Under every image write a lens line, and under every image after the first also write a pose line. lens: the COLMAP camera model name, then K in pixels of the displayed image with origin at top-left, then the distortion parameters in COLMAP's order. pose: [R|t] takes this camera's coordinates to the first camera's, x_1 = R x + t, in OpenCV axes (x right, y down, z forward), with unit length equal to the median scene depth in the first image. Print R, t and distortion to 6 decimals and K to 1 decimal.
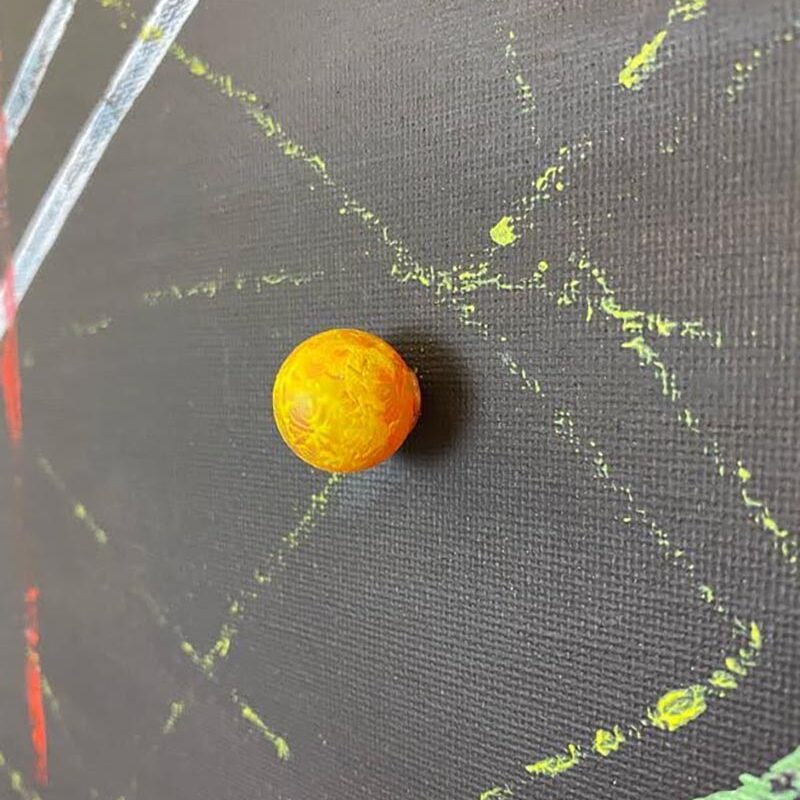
lens RADIAL K [[855.2, 0, 402.1], [0, 855.2, 405.2], [0, 0, 1]] dist [0.010379, 0.000000]
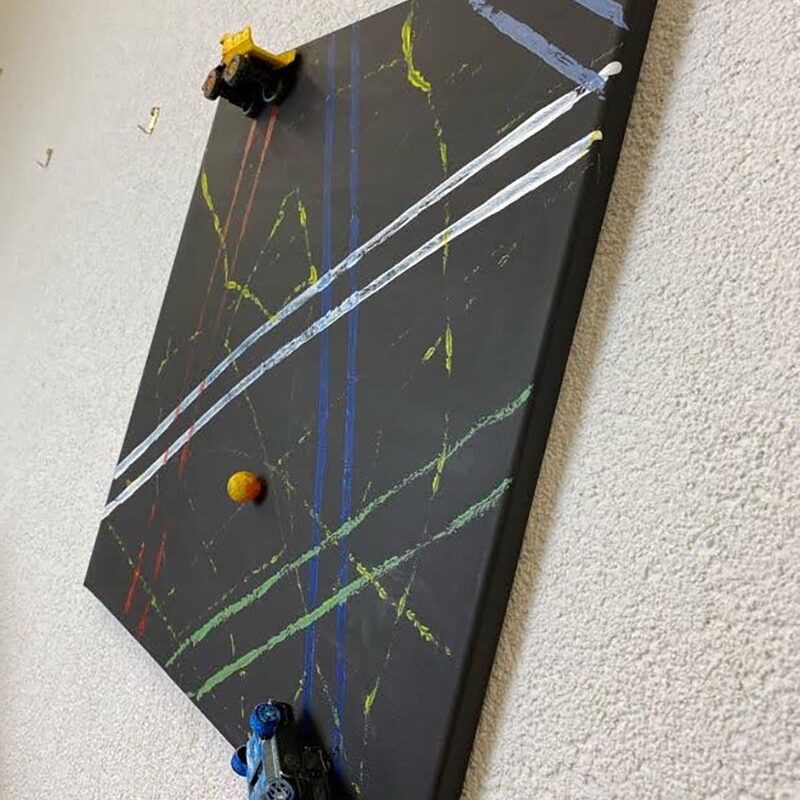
lens RADIAL K [[855.2, 0, 399.3], [0, 855.2, 399.7], [0, 0, 1]] dist [0.010379, 0.000000]
pose [[0.944175, 0.248510, -0.216280, 1.614138], [-0.275634, 0.955462, -0.105440, -0.198573], [0.180445, 0.159168, 0.970621, -3.420269]]
